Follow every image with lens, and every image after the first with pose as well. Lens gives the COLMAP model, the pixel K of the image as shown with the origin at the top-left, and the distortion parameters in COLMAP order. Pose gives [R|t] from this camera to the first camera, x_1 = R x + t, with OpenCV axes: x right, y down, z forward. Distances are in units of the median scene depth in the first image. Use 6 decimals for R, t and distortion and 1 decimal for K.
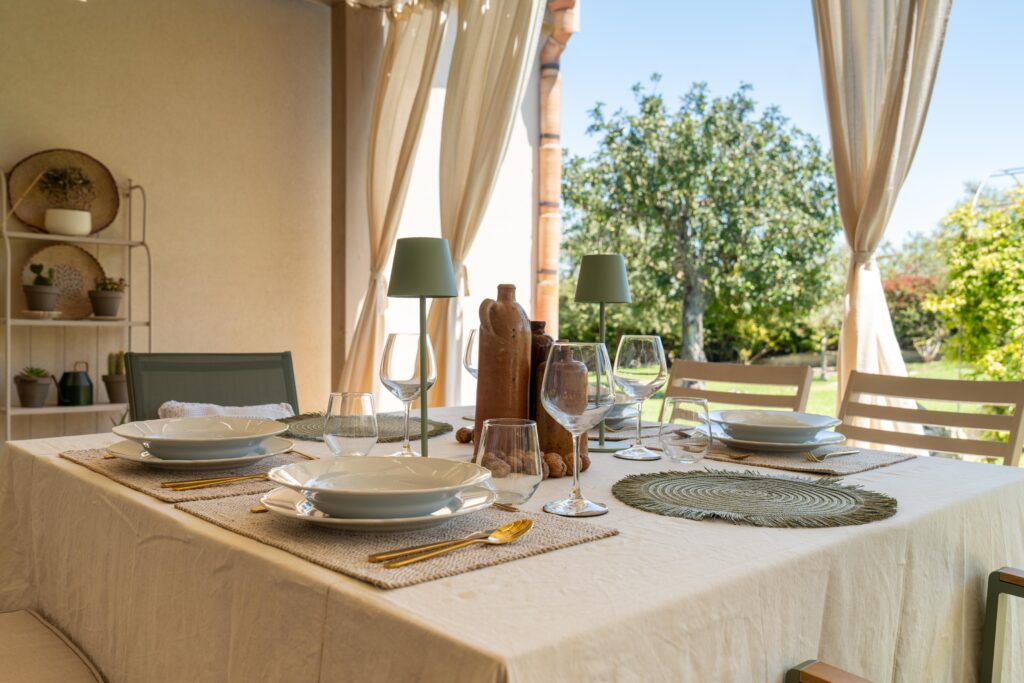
lens RADIAL K [[900.2, 0, 512.0], [0, 900.2, 341.5], [0, 0, 1]] dist [0.005041, -0.004297]
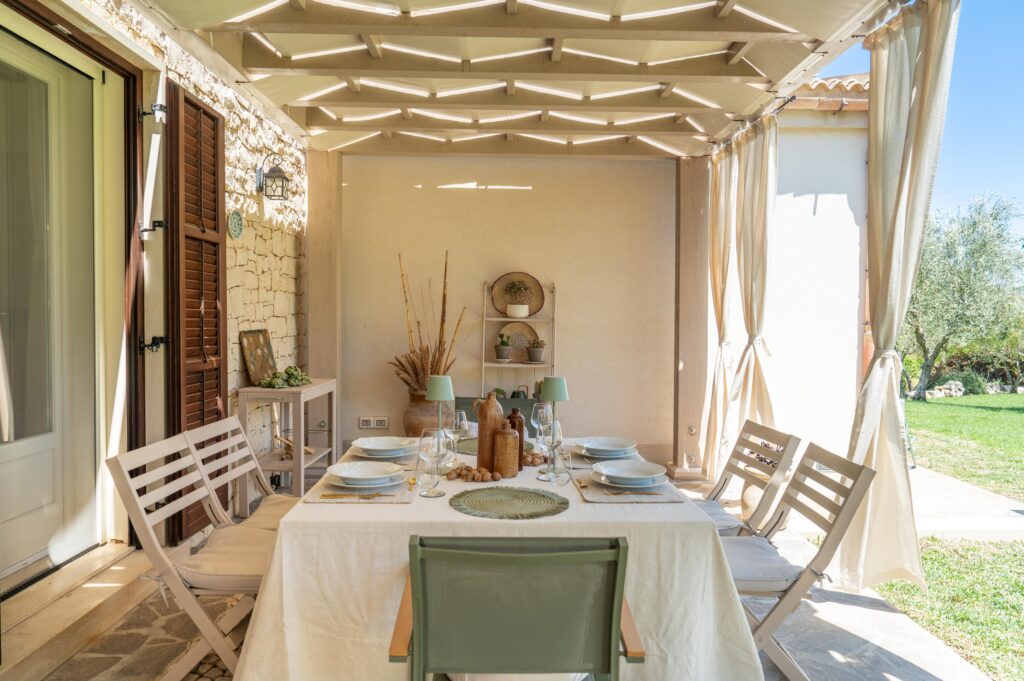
lens RADIAL K [[722.9, 0, 512.0], [0, 722.9, 340.5], [0, 0, 1]] dist [-0.022615, -0.002047]
pose [[0.742243, 0.018312, -0.669880, 0.498557], [-0.013626, 0.999832, 0.012234, -0.087496], [0.669992, 0.000047, 0.742368, -0.119958]]
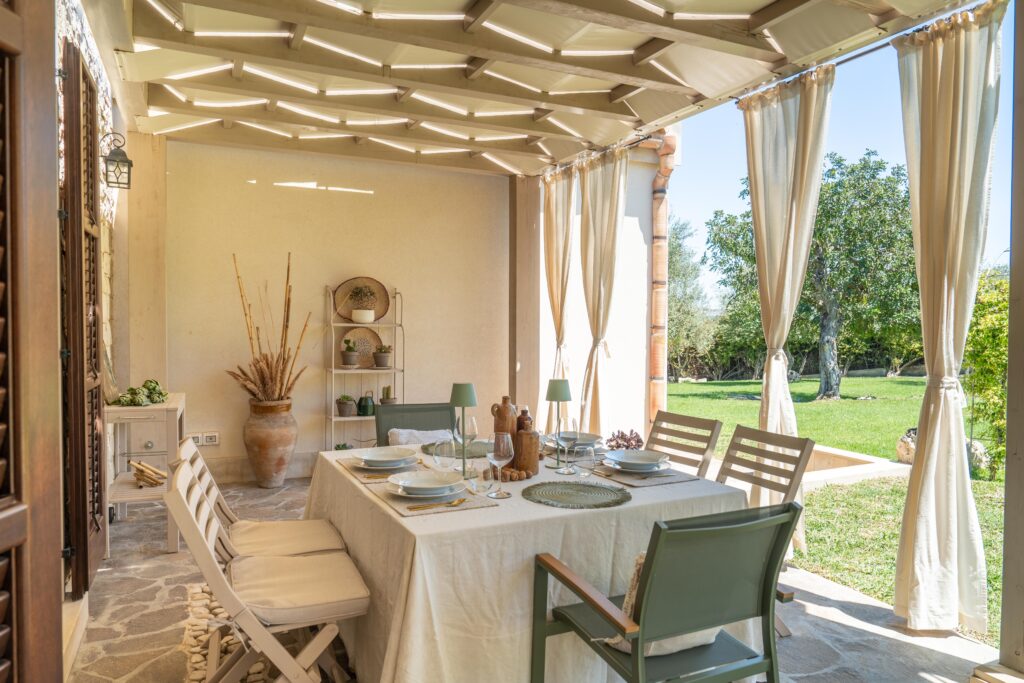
lens RADIAL K [[722.9, 0, 512.0], [0, 722.9, 341.5], [0, 0, 1]] dist [-0.022615, -0.002047]
pose [[0.957727, 0.005015, -0.287634, 0.223640], [-0.003347, 0.999975, 0.006288, -0.088973], [0.287658, -0.005059, 0.957720, -0.326539]]
